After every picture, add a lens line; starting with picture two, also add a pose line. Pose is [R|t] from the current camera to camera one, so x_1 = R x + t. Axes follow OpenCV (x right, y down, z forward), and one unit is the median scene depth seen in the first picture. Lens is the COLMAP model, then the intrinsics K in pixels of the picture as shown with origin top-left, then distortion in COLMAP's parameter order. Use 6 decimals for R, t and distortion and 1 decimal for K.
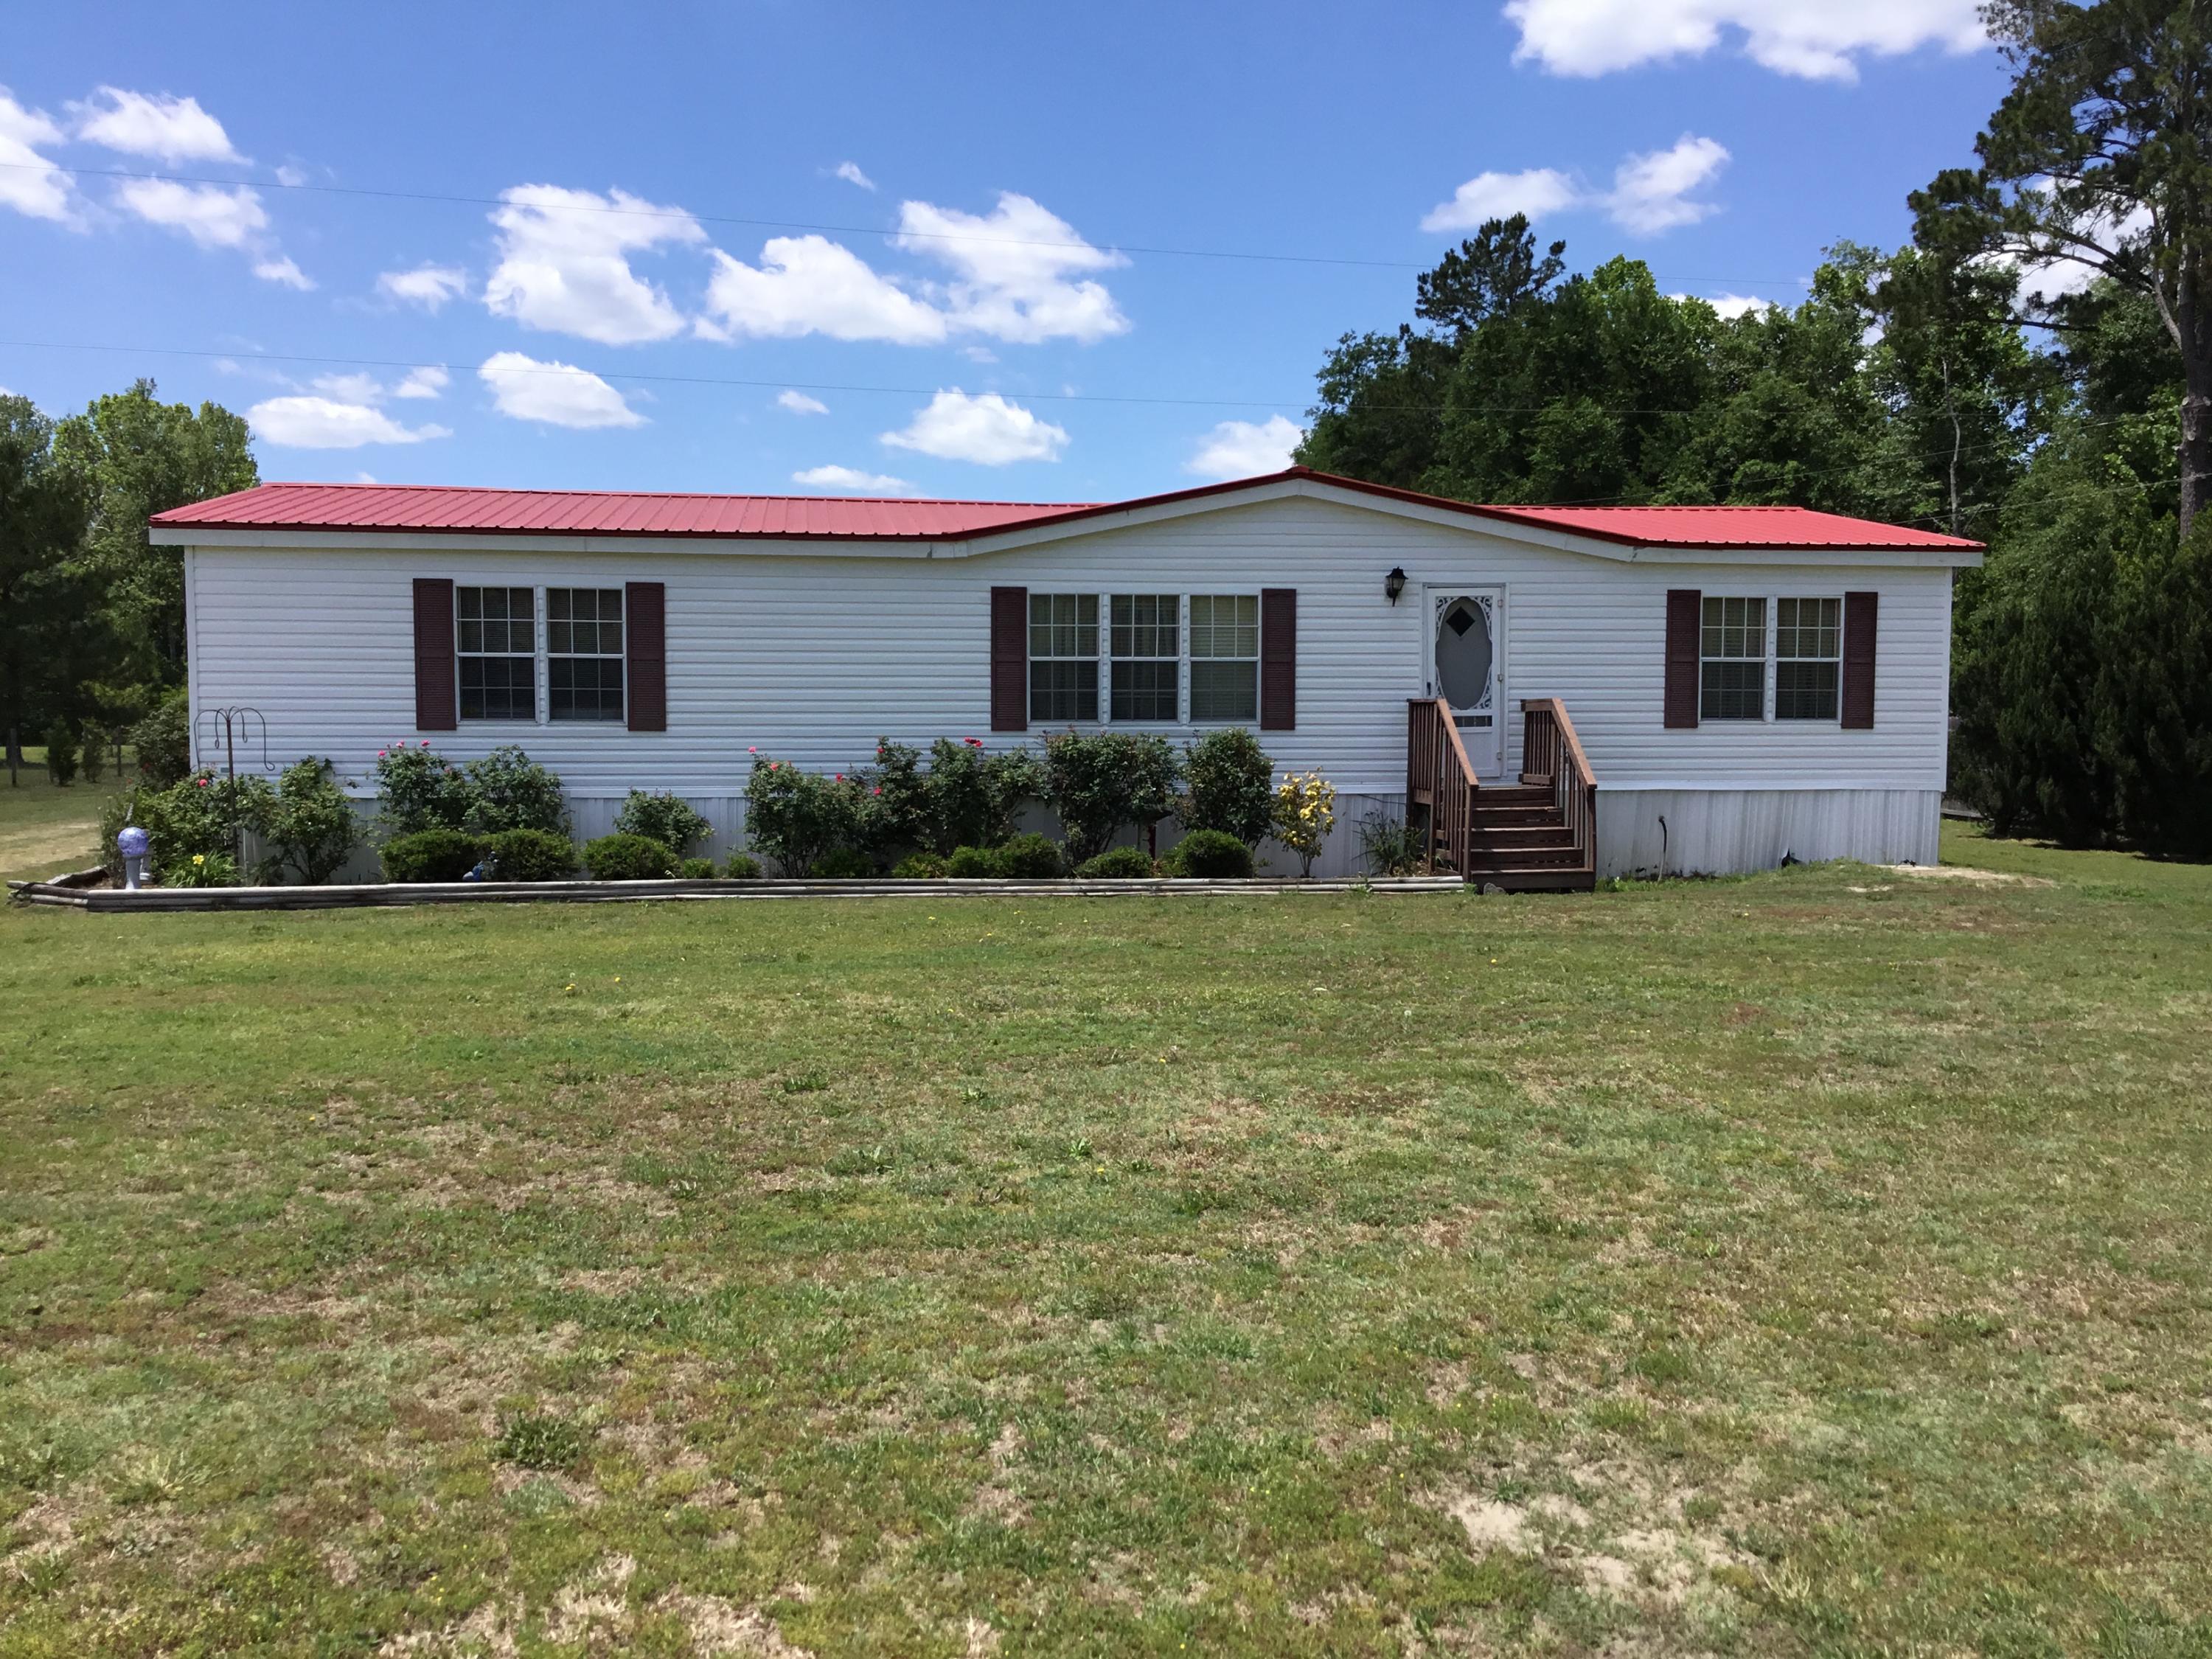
lens RADIAL K [[2016.2, 0, 1103.0], [0, 2016.2, 851.0], [0, 0, 1]] dist [0.033147, 0.000000]
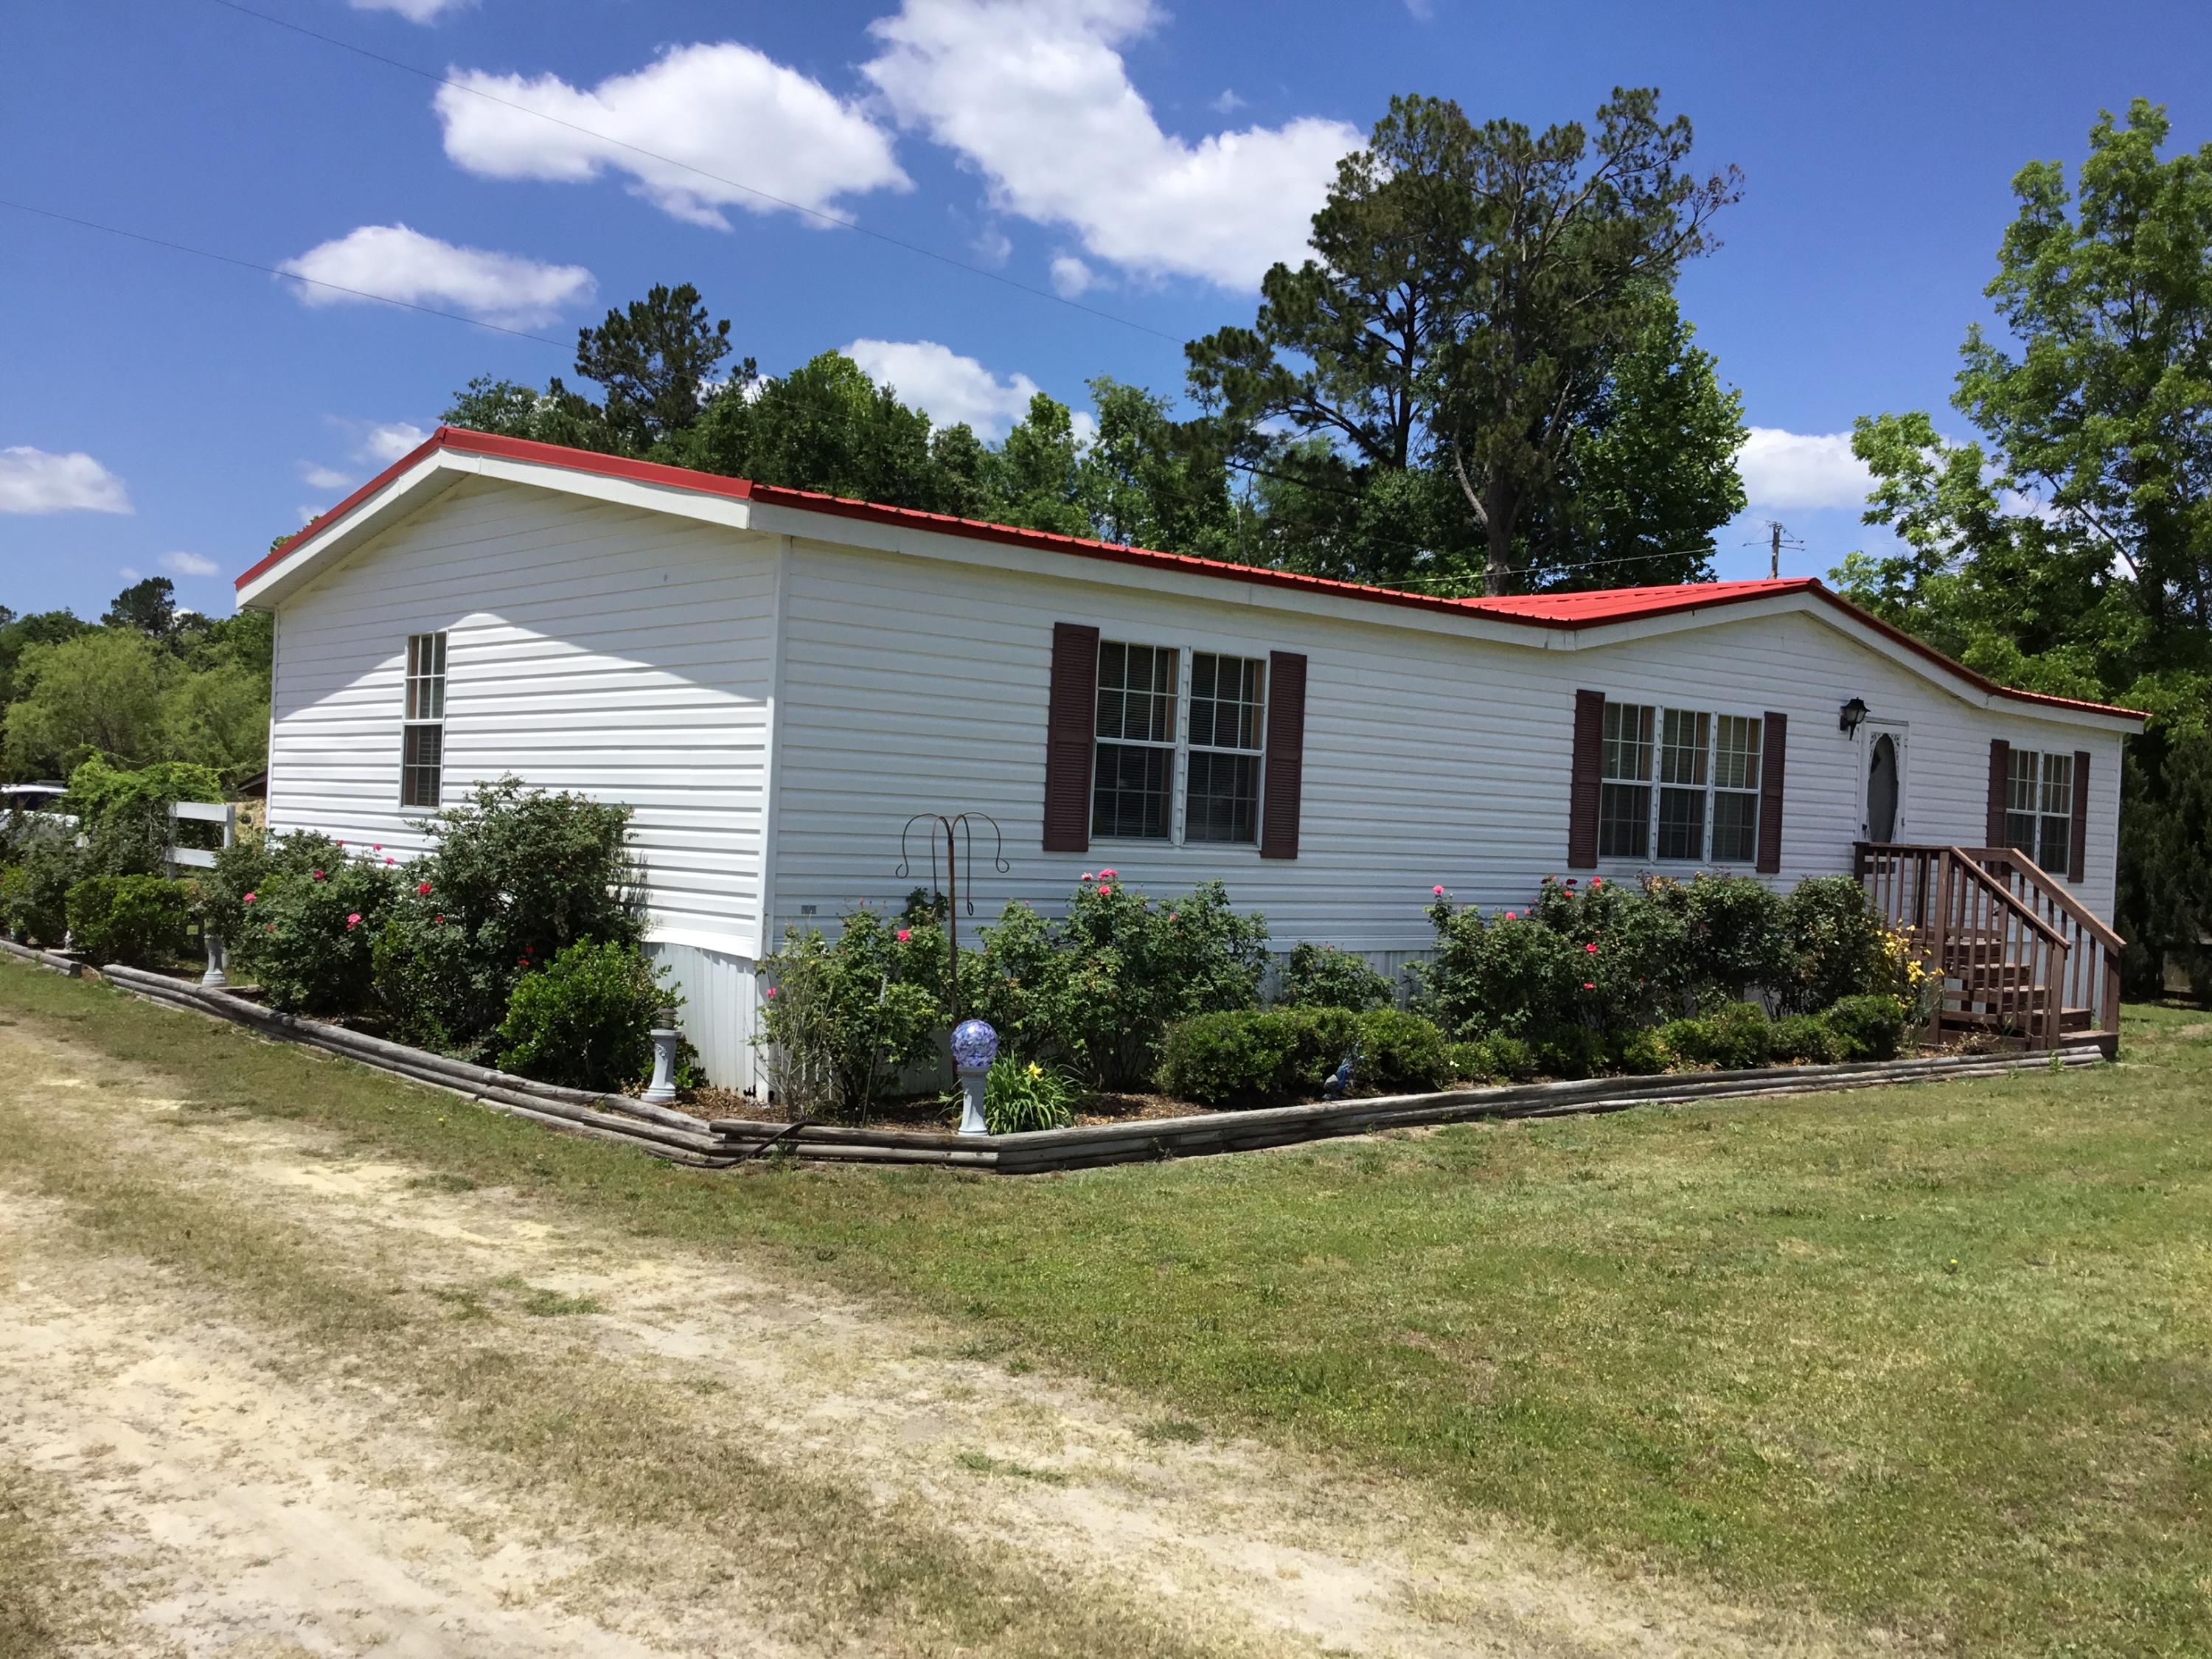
lens RADIAL K [[2016.2, 0, 1103.2], [0, 2016.2, 906.1], [0, 0, 1]] dist [0.033147, 0.000000]
pose [[0.838153, 0.013038, 0.545279, -0.645162], [-0.005050, 0.999857, -0.016145, -0.029839], [-0.545411, 0.010778, 0.838099, 0.418824]]
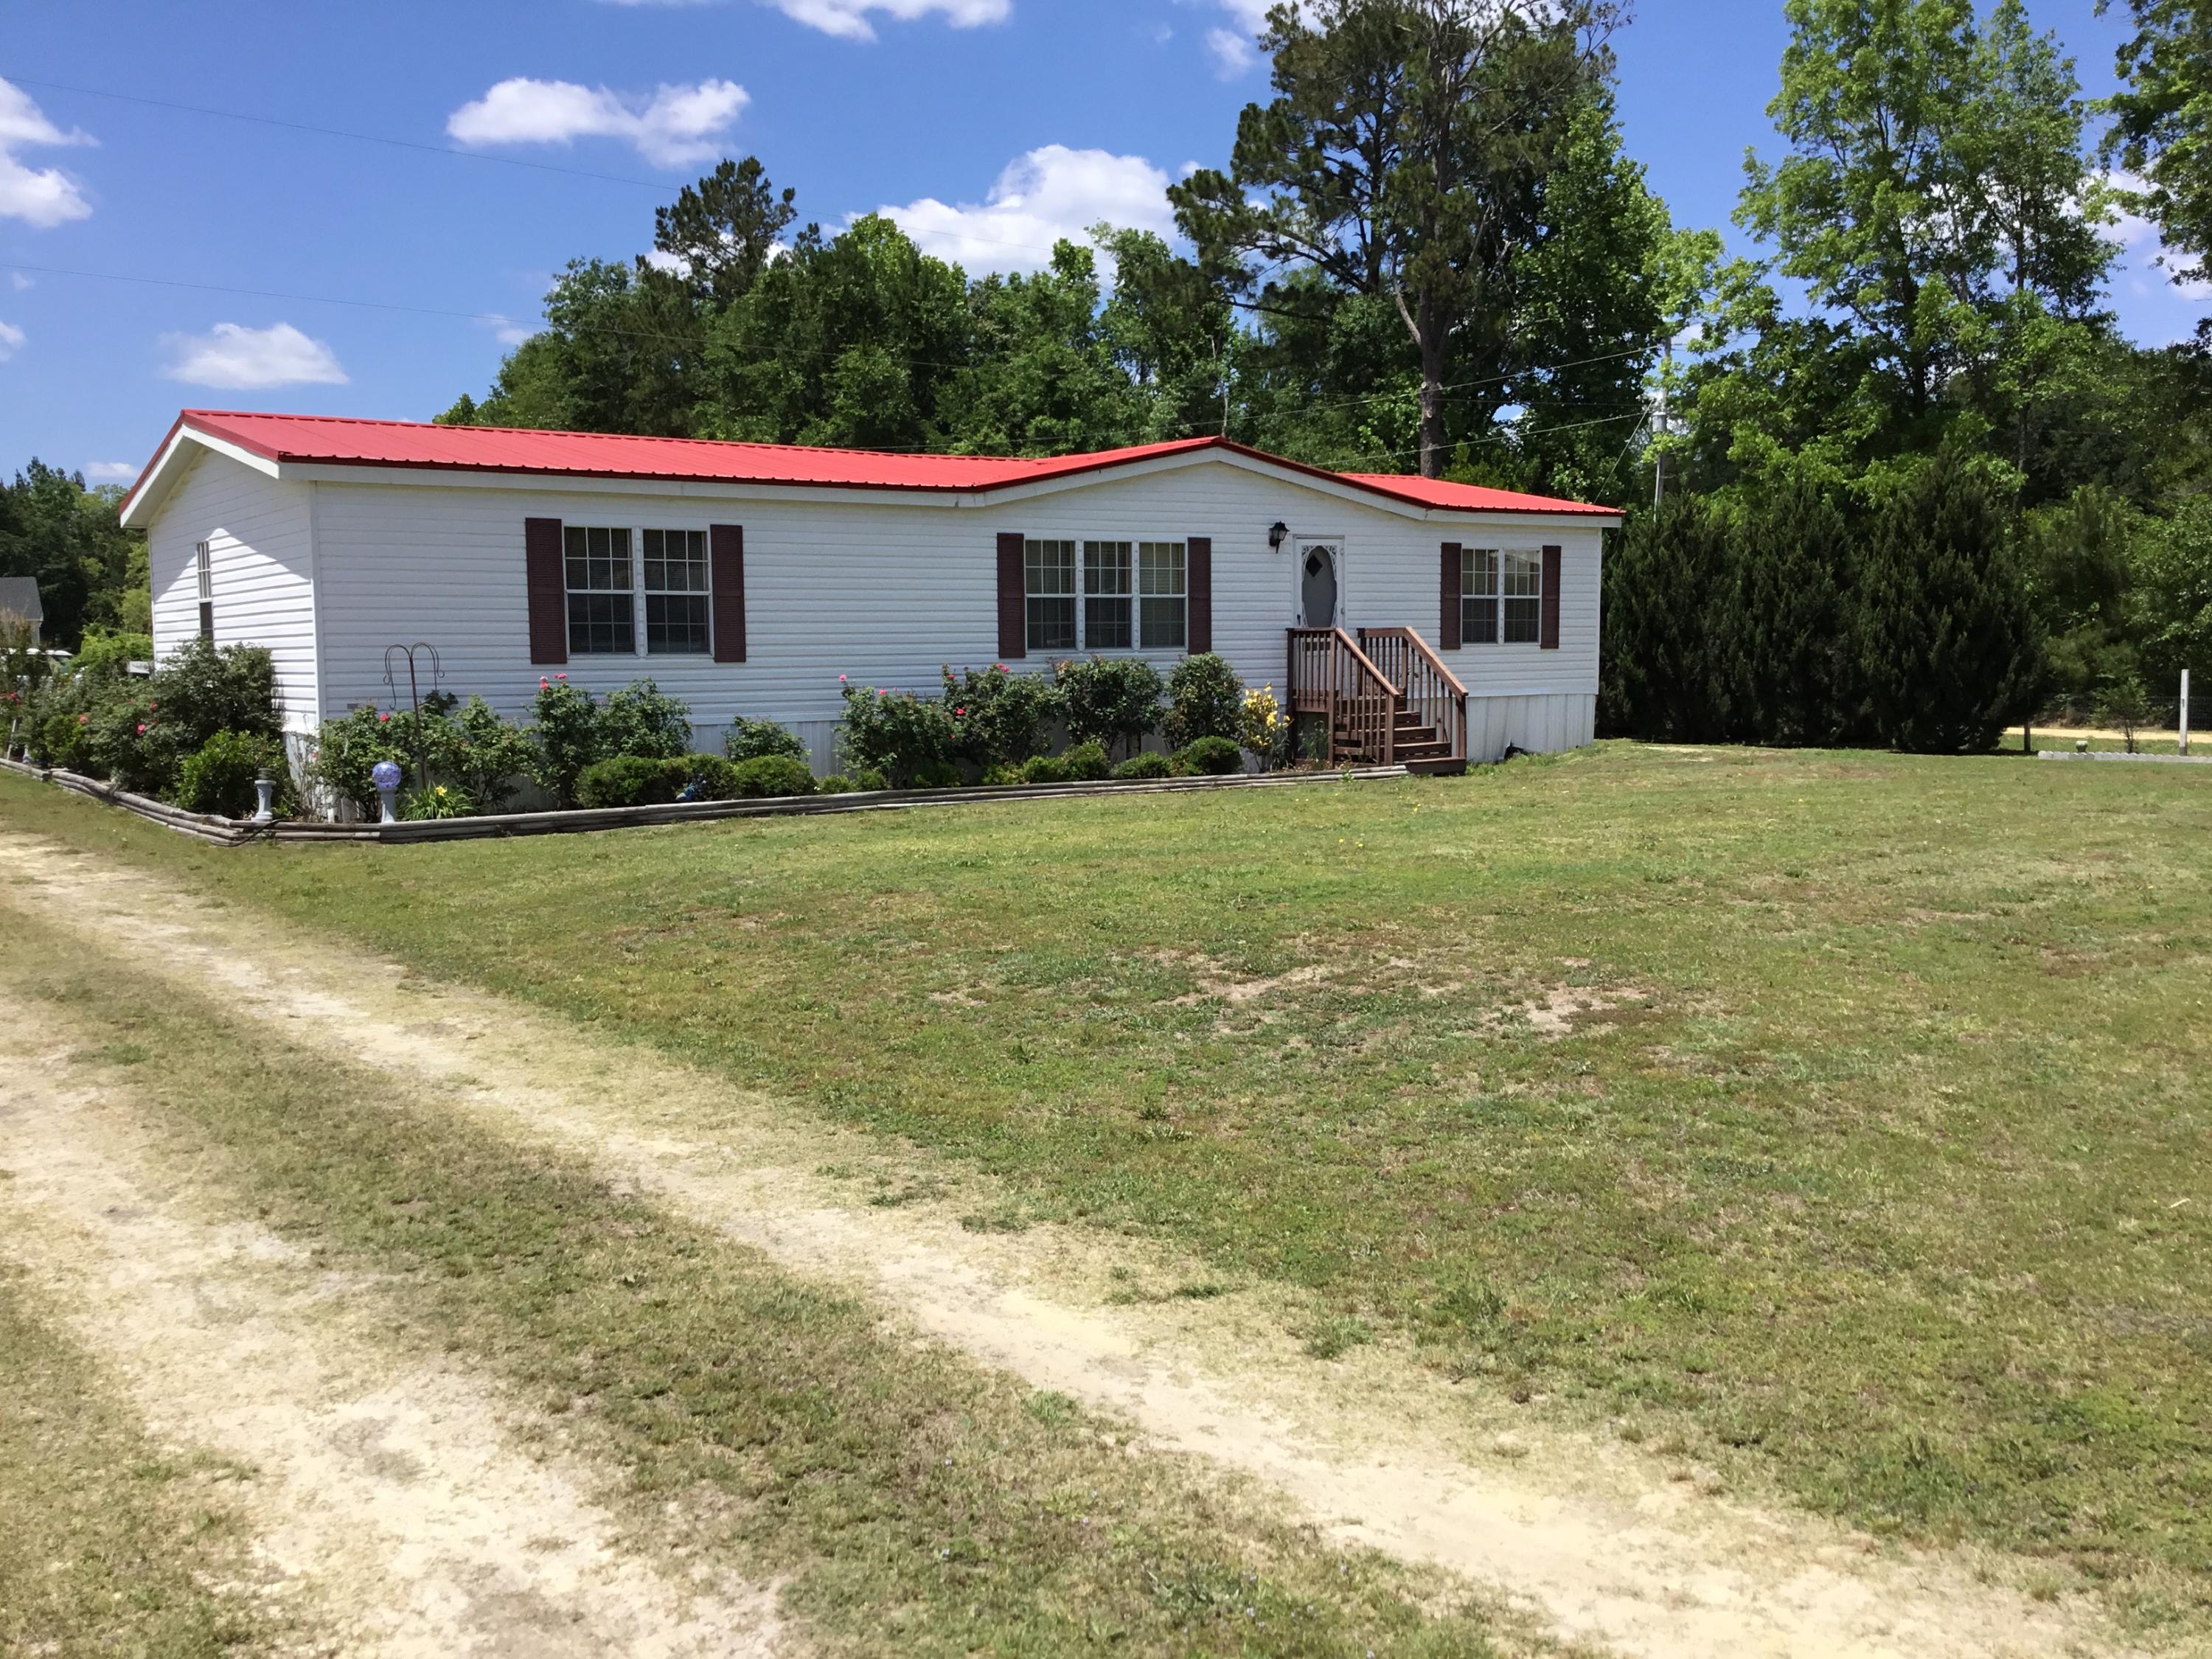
lens RADIAL K [[2016.2, 0, 1090.5], [0, 2016.2, 895.3], [0, 0, 1]] dist [0.033147, 0.000000]
pose [[0.895470, -0.064975, 0.440354, -0.521000], [0.040781, 0.997104, 0.064197, 0.003777], [-0.443250, -0.039528, 0.895526, -0.065446]]
